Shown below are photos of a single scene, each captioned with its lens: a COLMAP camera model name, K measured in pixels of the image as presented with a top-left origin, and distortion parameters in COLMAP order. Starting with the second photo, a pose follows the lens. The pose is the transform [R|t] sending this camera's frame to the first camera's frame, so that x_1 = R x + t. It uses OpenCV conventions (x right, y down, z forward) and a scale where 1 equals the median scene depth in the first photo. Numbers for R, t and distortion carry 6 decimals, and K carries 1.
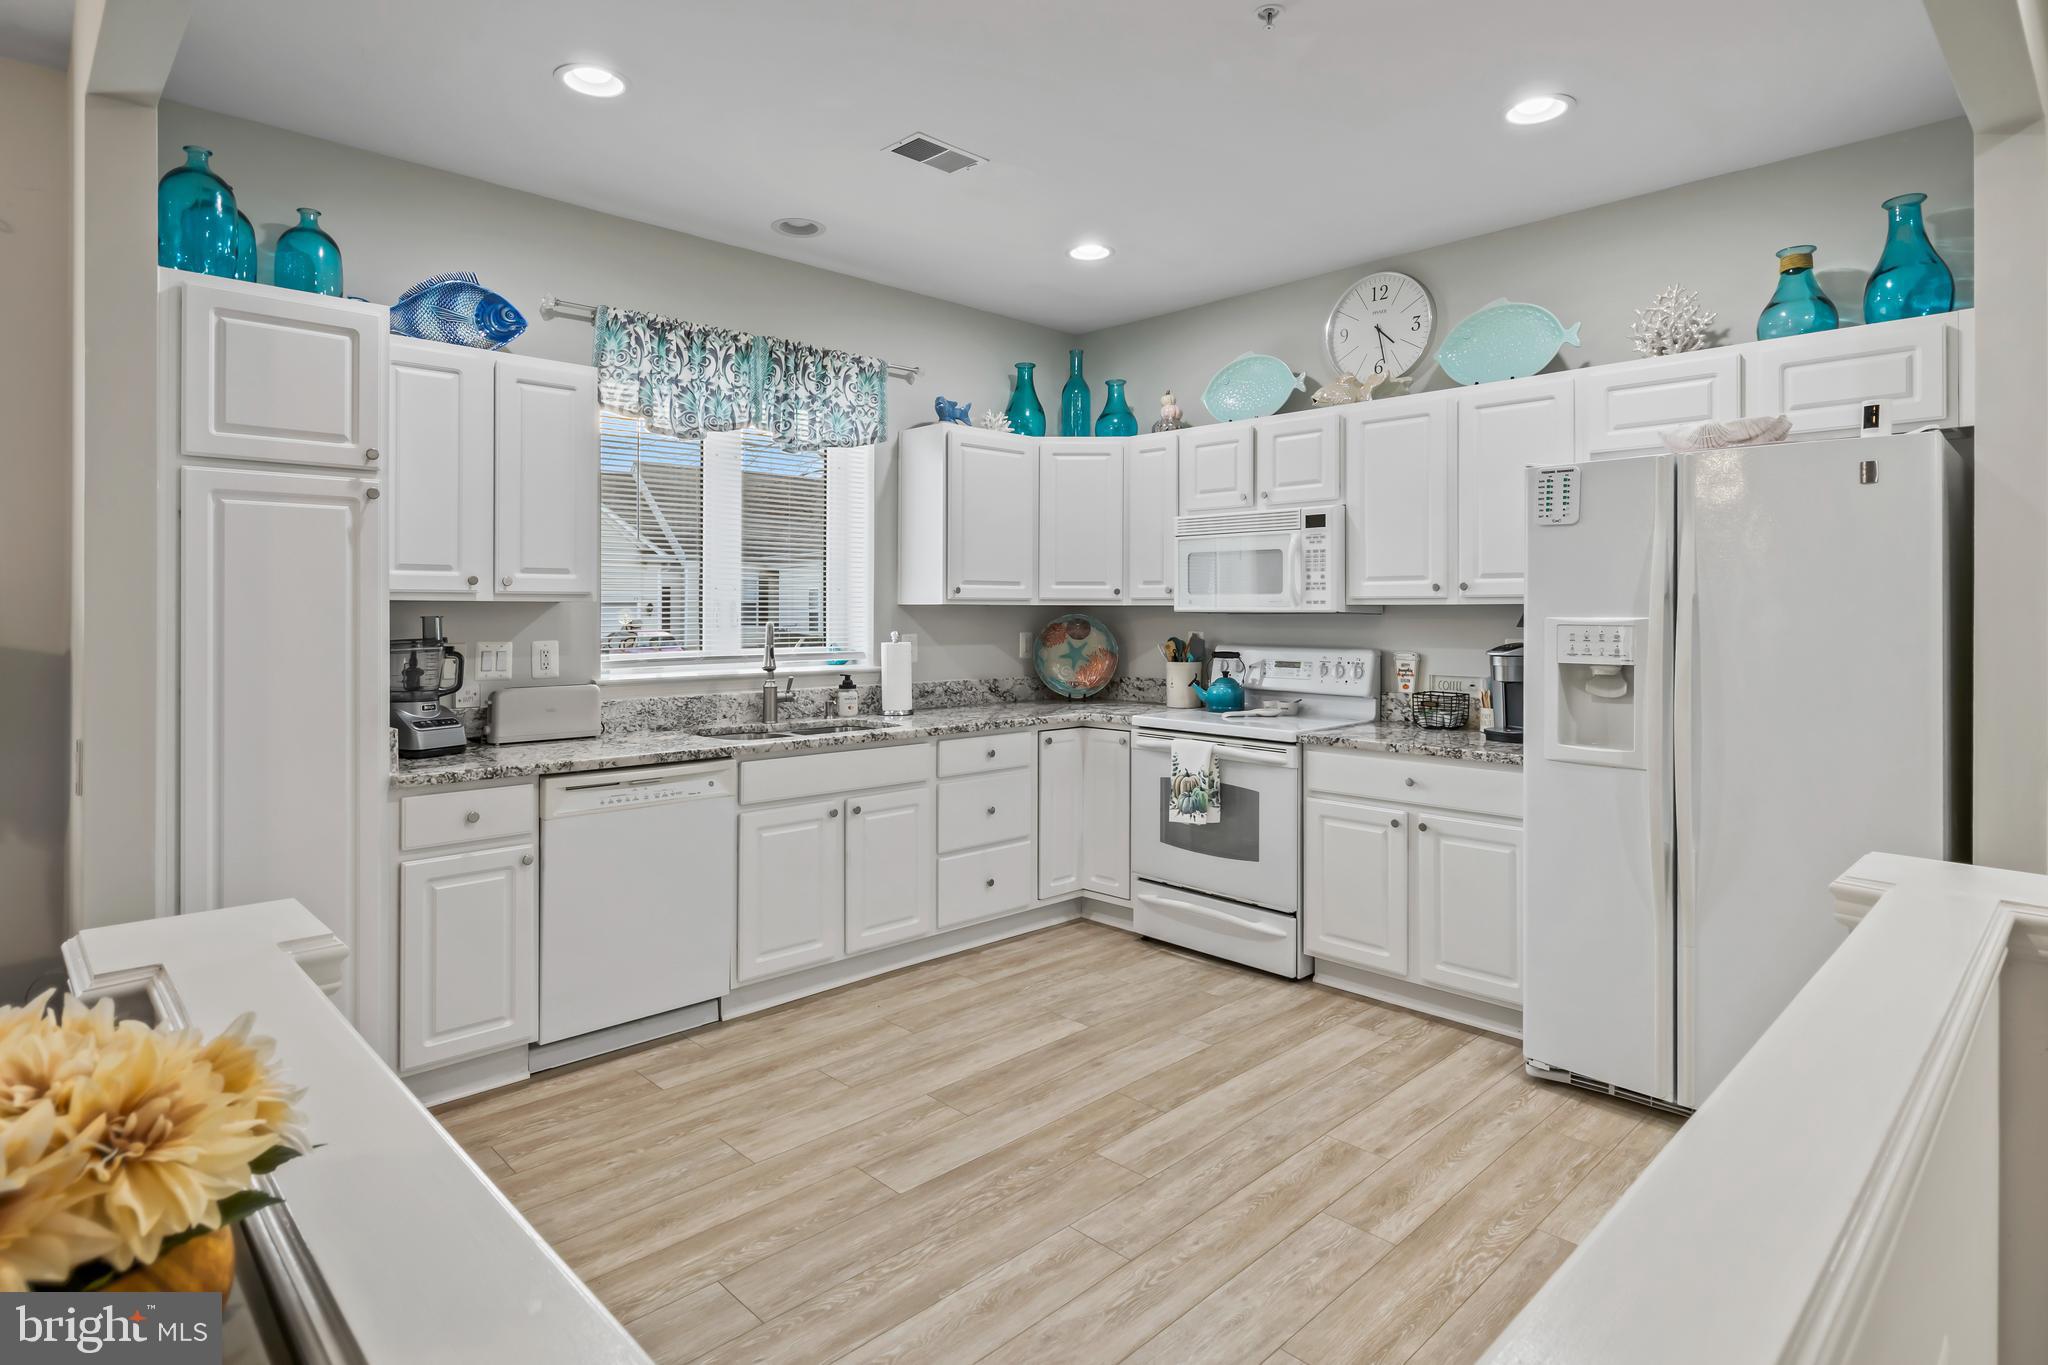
lens RADIAL K [[1074.3, 0, 1022.3], [0, 1074.3, 610.7], [0, 0, 1]] dist [-0.002476, 0.002776]
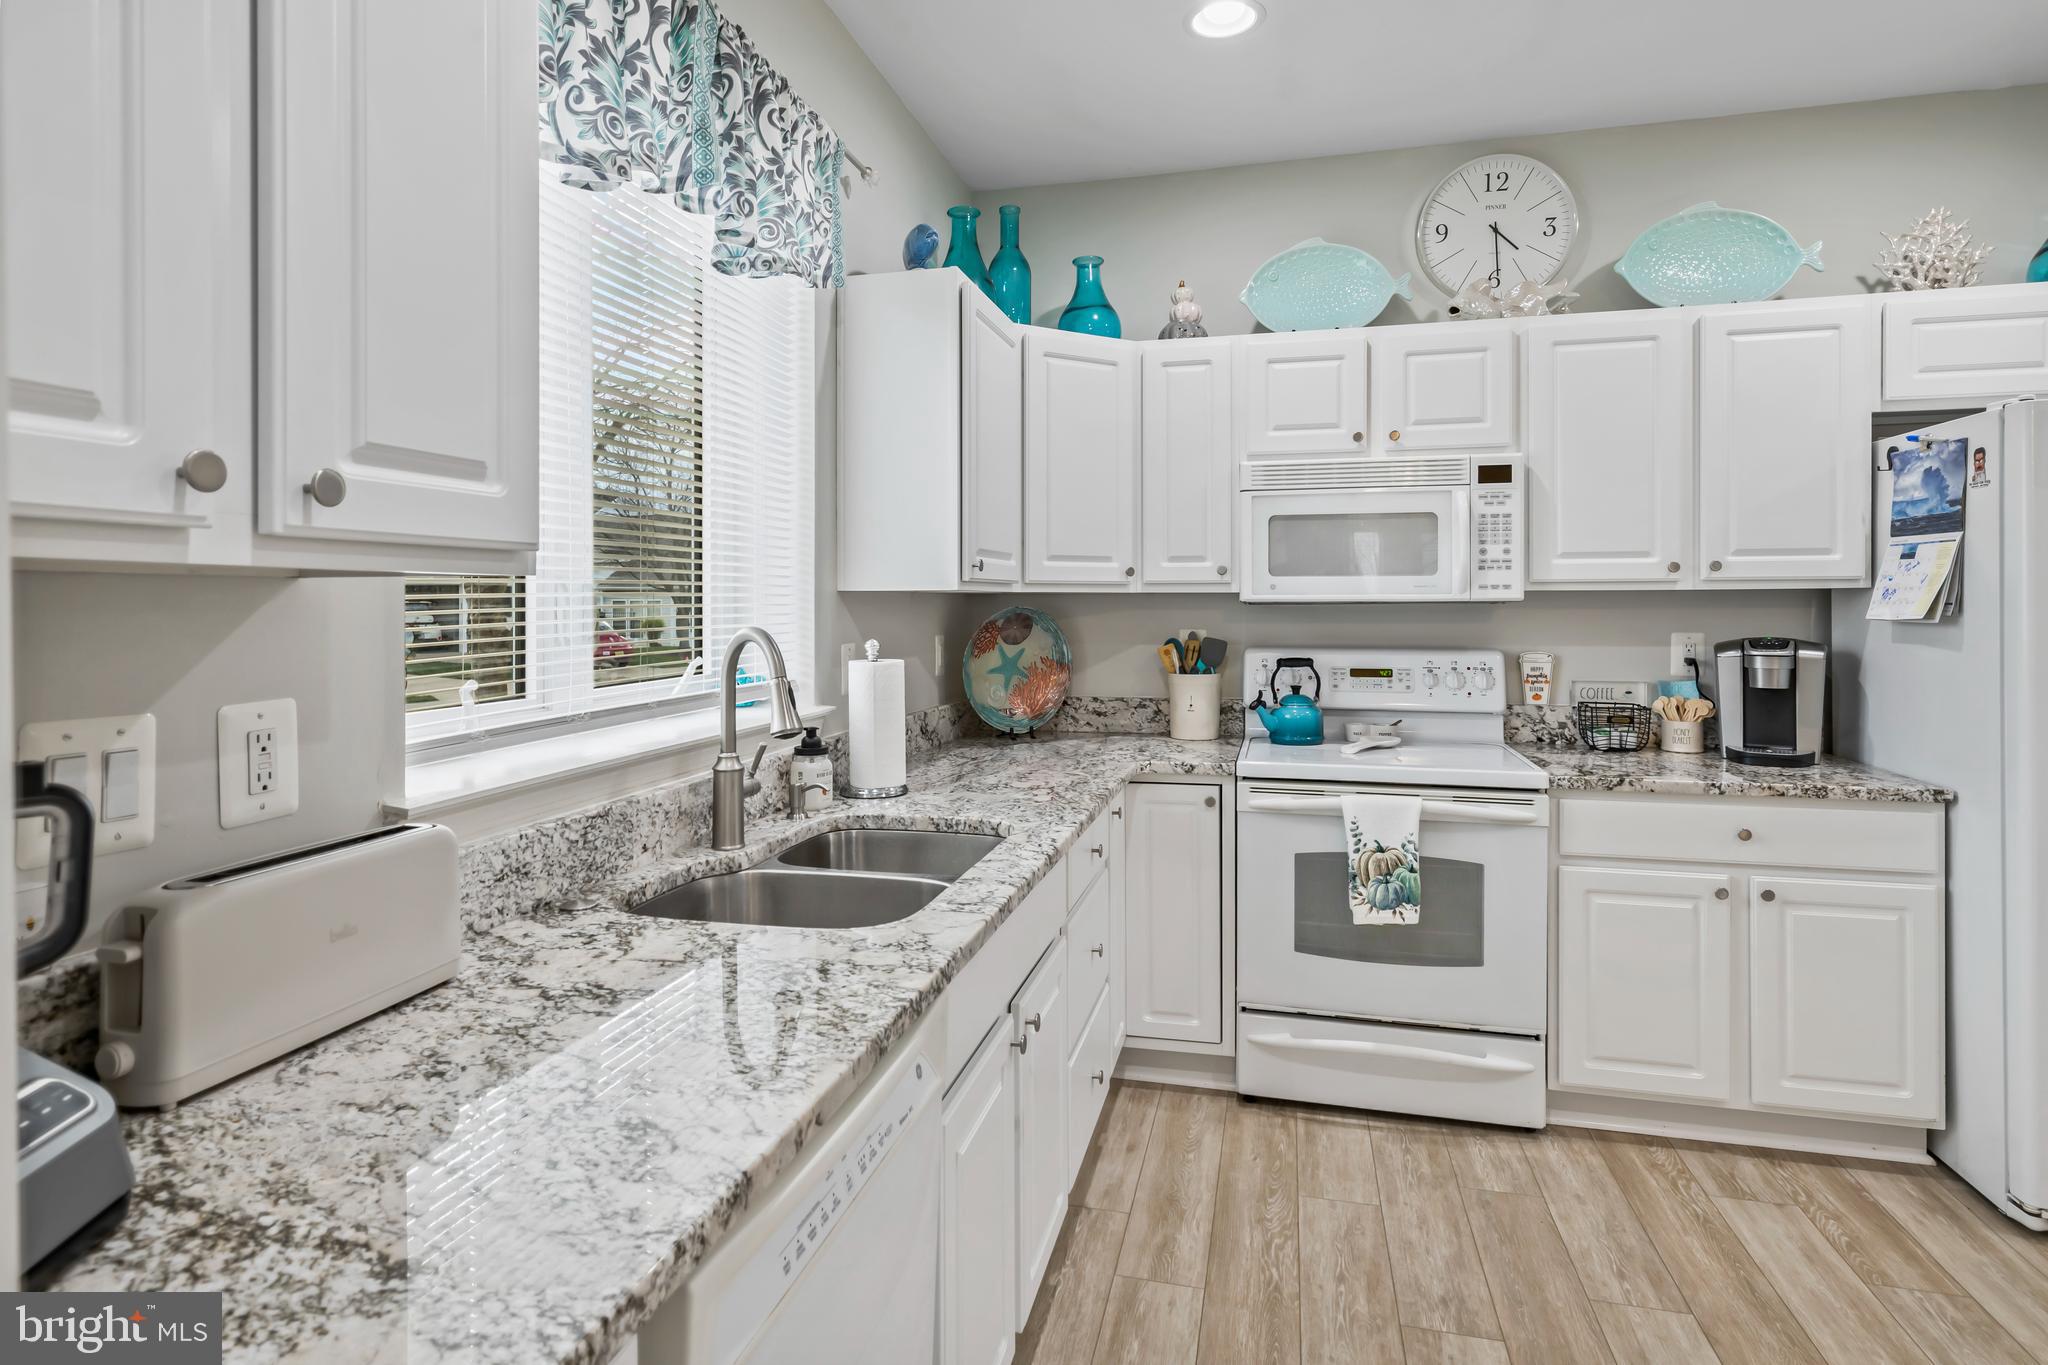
lens RADIAL K [[1074.3, 0, 1017.6], [0, 1074.3, 605.5], [0, 0, 1]] dist [-0.002476, 0.002776]
pose [[0.853224, -0.006636, 0.521502, -0.384107], [0.005313, 0.999978, 0.004032, 0.000011], [-0.521518, -0.000669, 0.853240, 0.568723]]
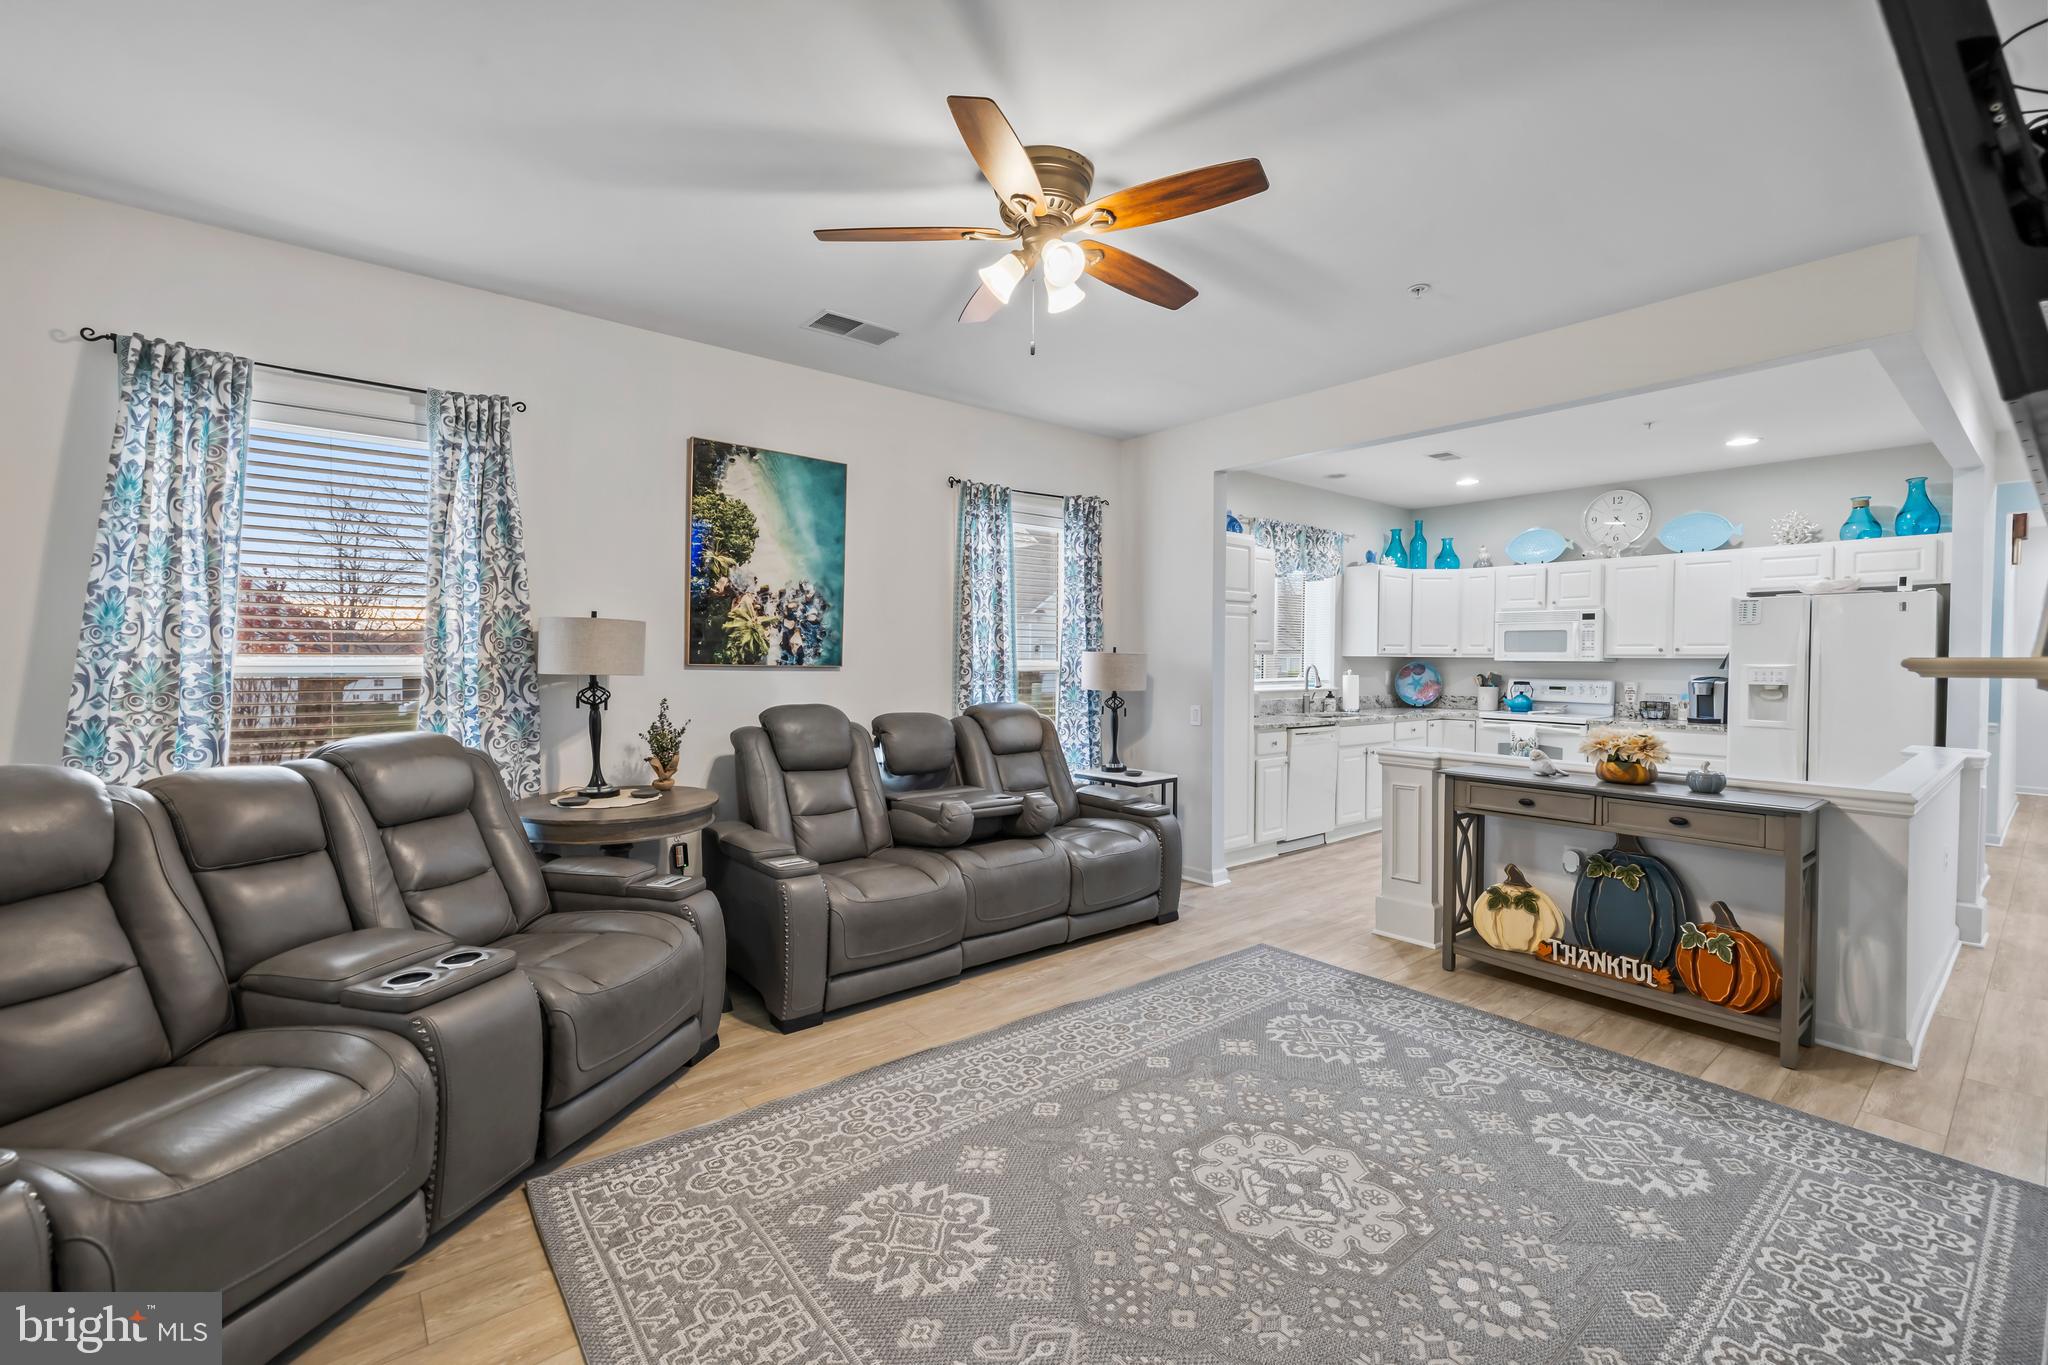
lens RADIAL K [[869.5, 0, 1008.3], [0, 869.5, 674.1], [0, 0, 1]] dist [0.001577, 0.001159]
pose [[0.995864, 0.006371, -0.090633, -0.686106], [-0.004583, 0.999791, 0.019923, -0.002624], [0.090741, -0.019426, 0.995685, -0.756500]]
